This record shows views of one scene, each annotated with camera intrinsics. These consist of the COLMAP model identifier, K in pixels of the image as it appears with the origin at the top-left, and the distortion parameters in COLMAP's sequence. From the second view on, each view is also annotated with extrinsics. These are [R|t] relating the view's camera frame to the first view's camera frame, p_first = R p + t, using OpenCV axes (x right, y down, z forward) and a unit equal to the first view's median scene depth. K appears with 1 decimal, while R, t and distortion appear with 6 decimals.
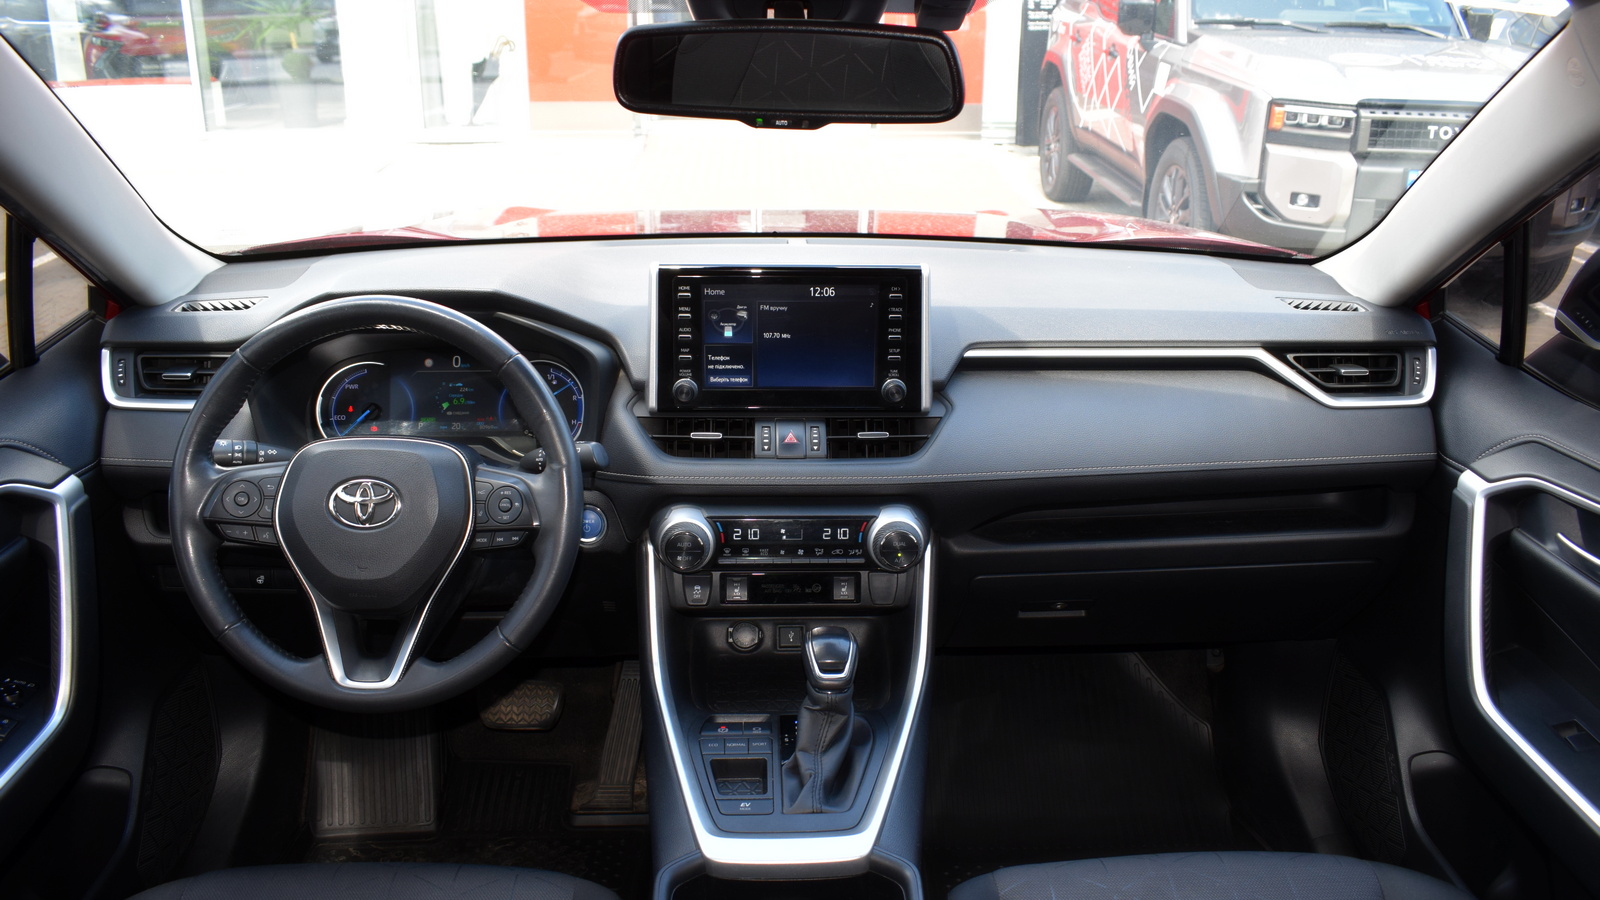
lens RADIAL K [[1288.6, 0, 801.5], [0, 1288.6, 442.1], [0, 0, 1]] dist [-0.093255, 0.007011]
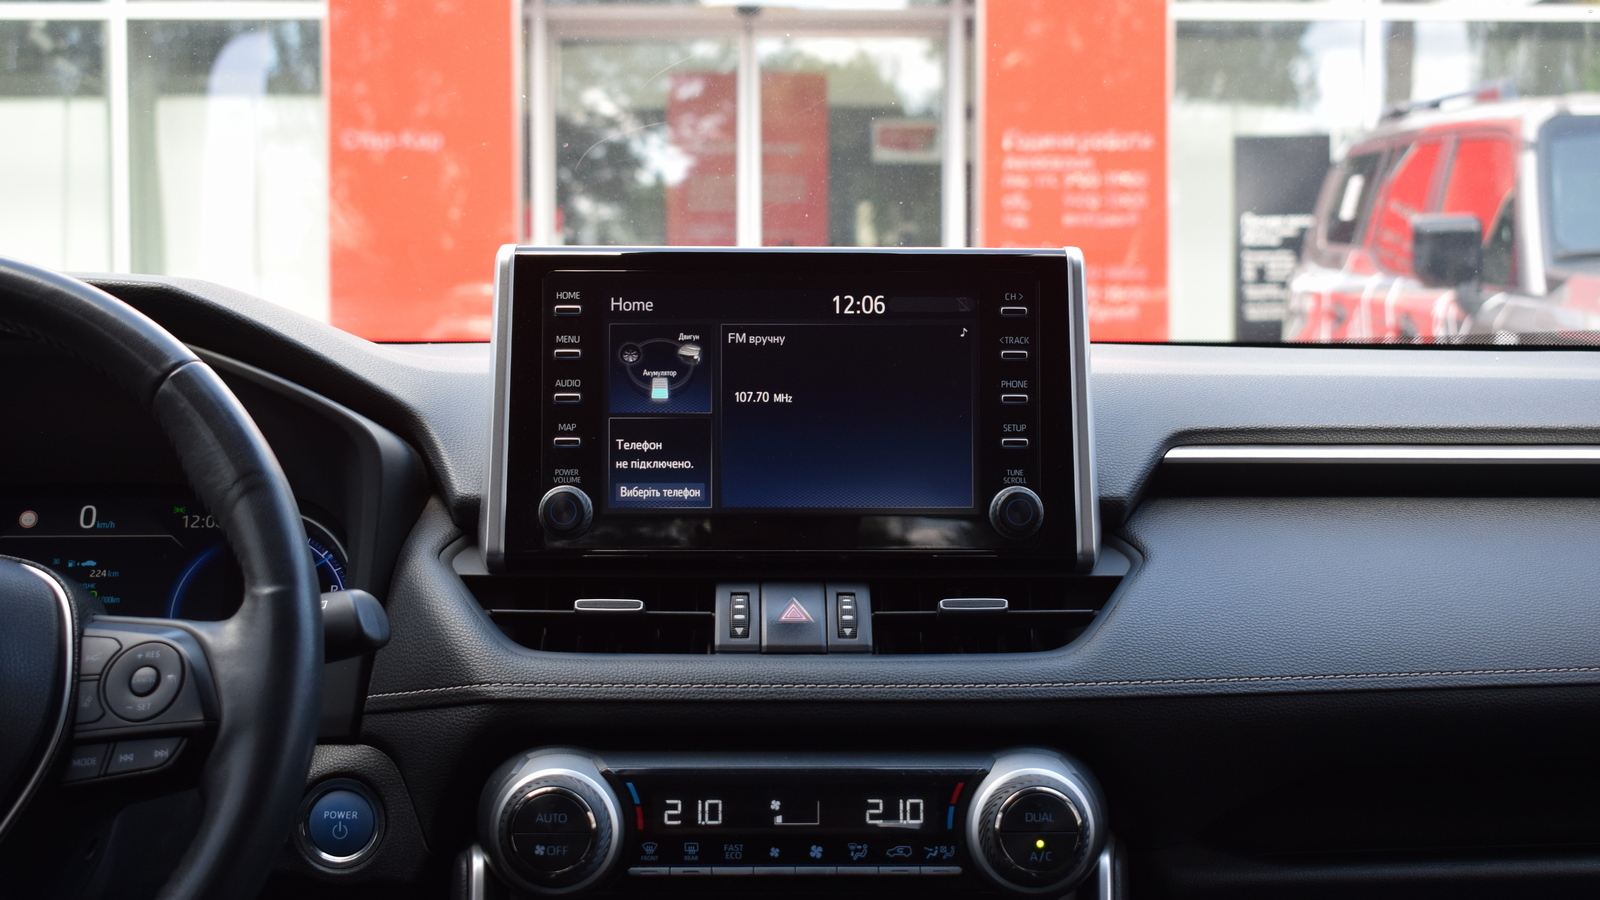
lens RADIAL K [[2401.6, 0, 799.5], [0, 2401.6, 435.9], [0, 0, 1]] dist [-0.037887, 0.000000]
pose [[0.999851, -0.008144, -0.015203, 0.007224], [0.003331, 0.956072, -0.293113, 0.186889], [0.016922, 0.293019, 0.955957, 0.168273]]
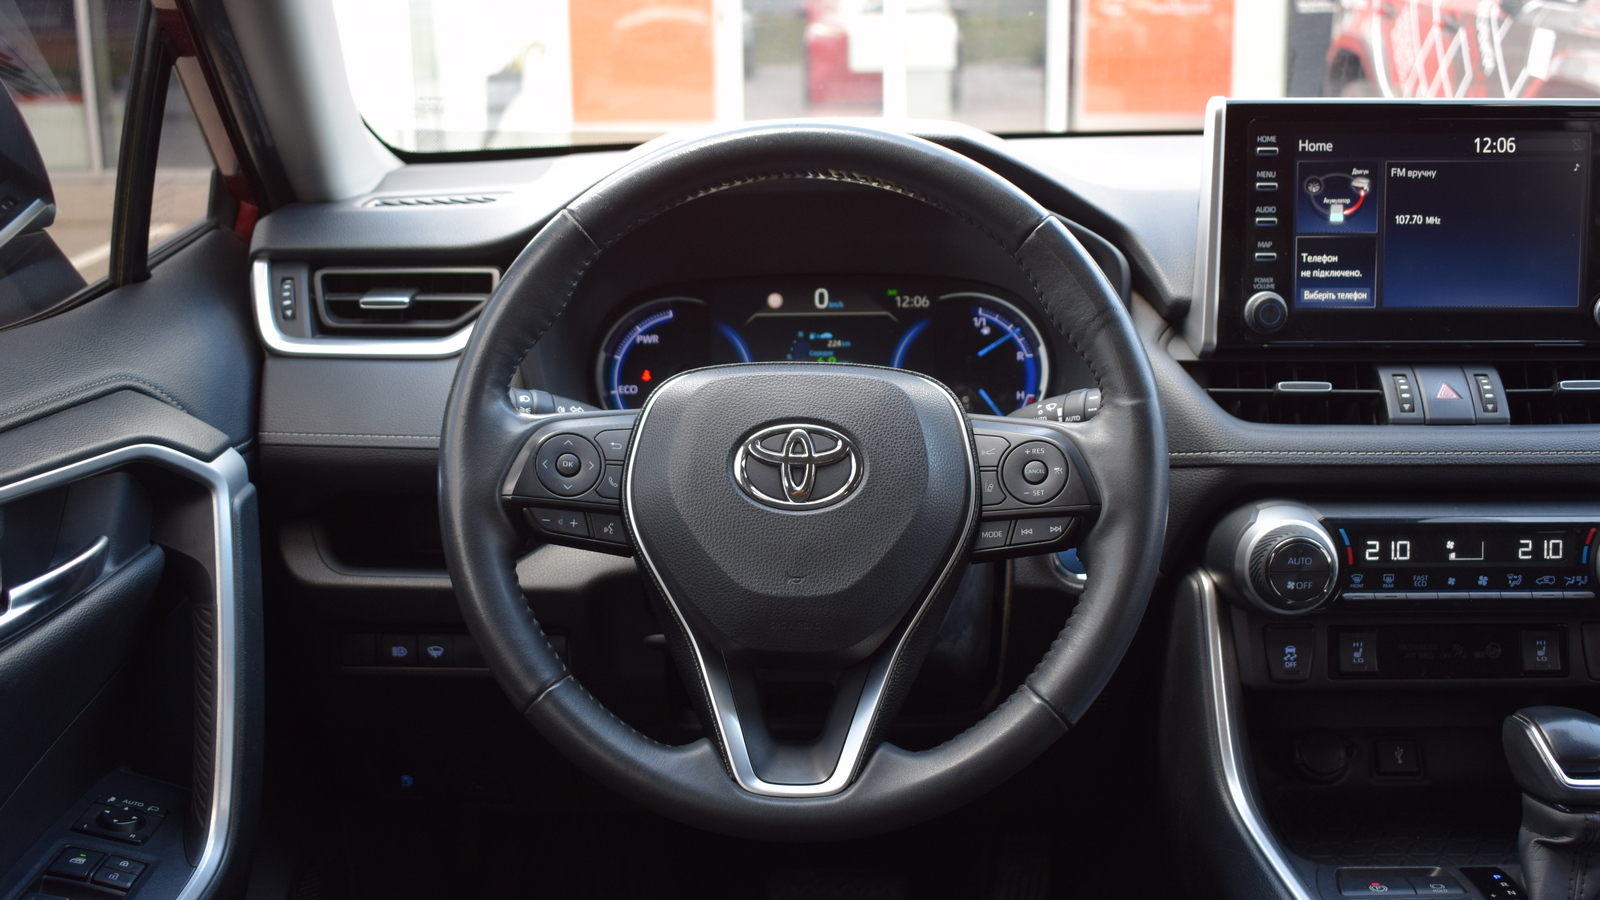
lens RADIAL K [[1856.3, 0, 794.0], [0, 1856.3, 460.2], [0, 0, 1]] dist [-0.058972, 0.000000]
pose [[0.998270, -0.006201, -0.058468, -0.256939], [0.000357, 0.995044, -0.099434, 0.111787], [0.058794, 0.099242, 0.993325, 0.150400]]
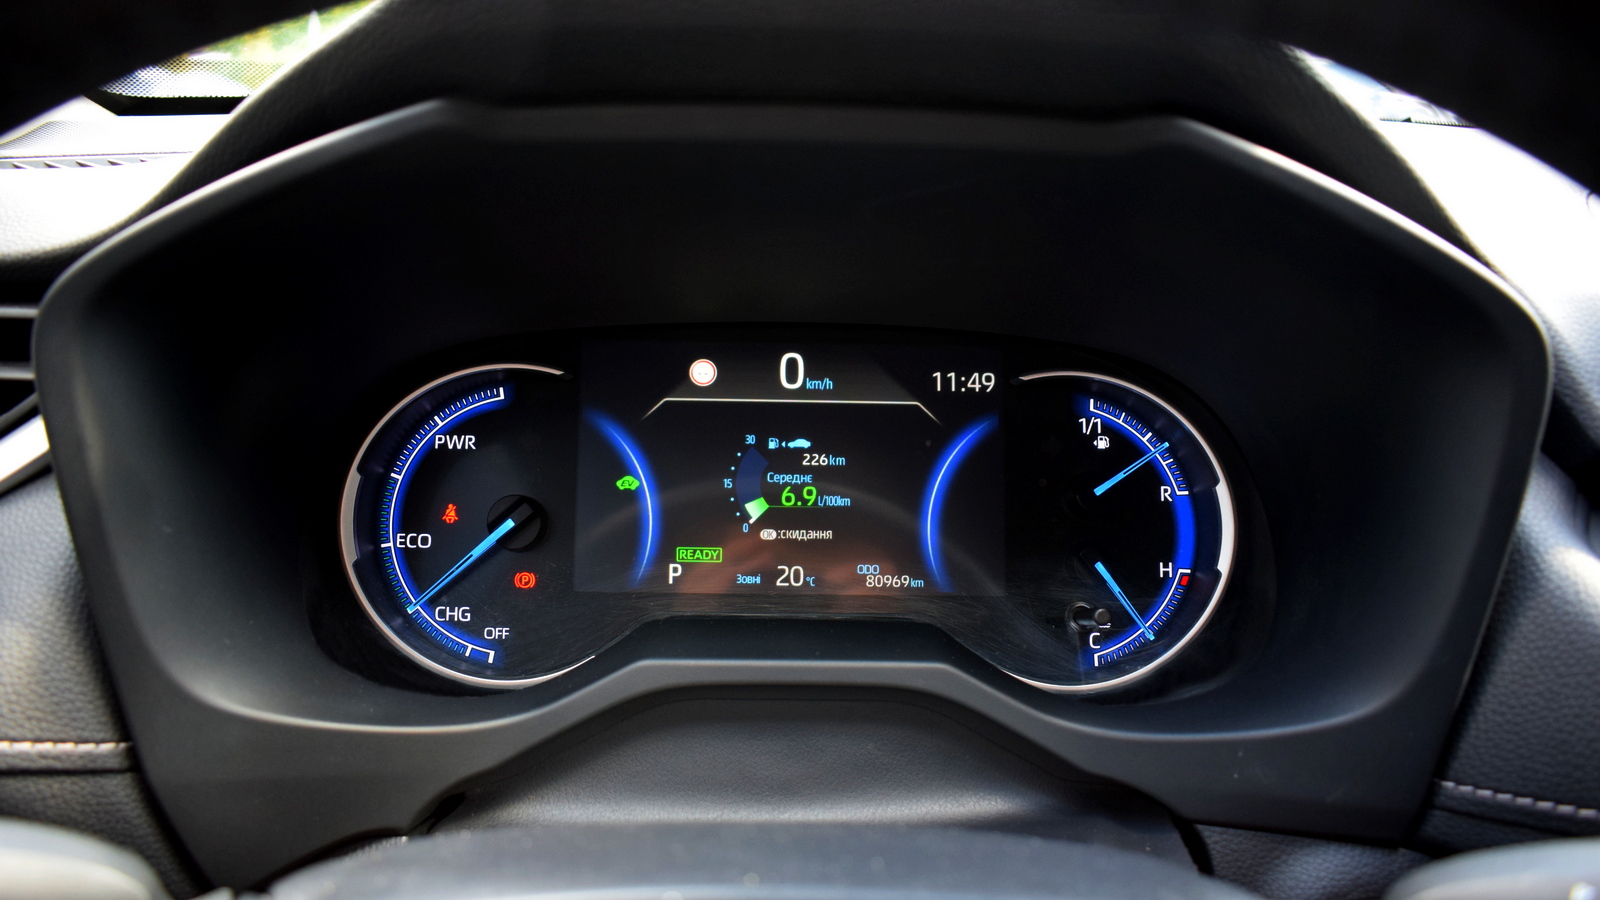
lens RADIAL K [[1288.6, 0, 796.2], [0, 1288.6, 456.5], [0, 0, 1]] dist [-0.093255, 0.007011]
pose [[0.999809, 0.019546, 0.000026, -0.297319], [-0.019510, 0.998063, -0.059078, -0.025191], [-0.001180, 0.059066, 0.998253, 0.757664]]
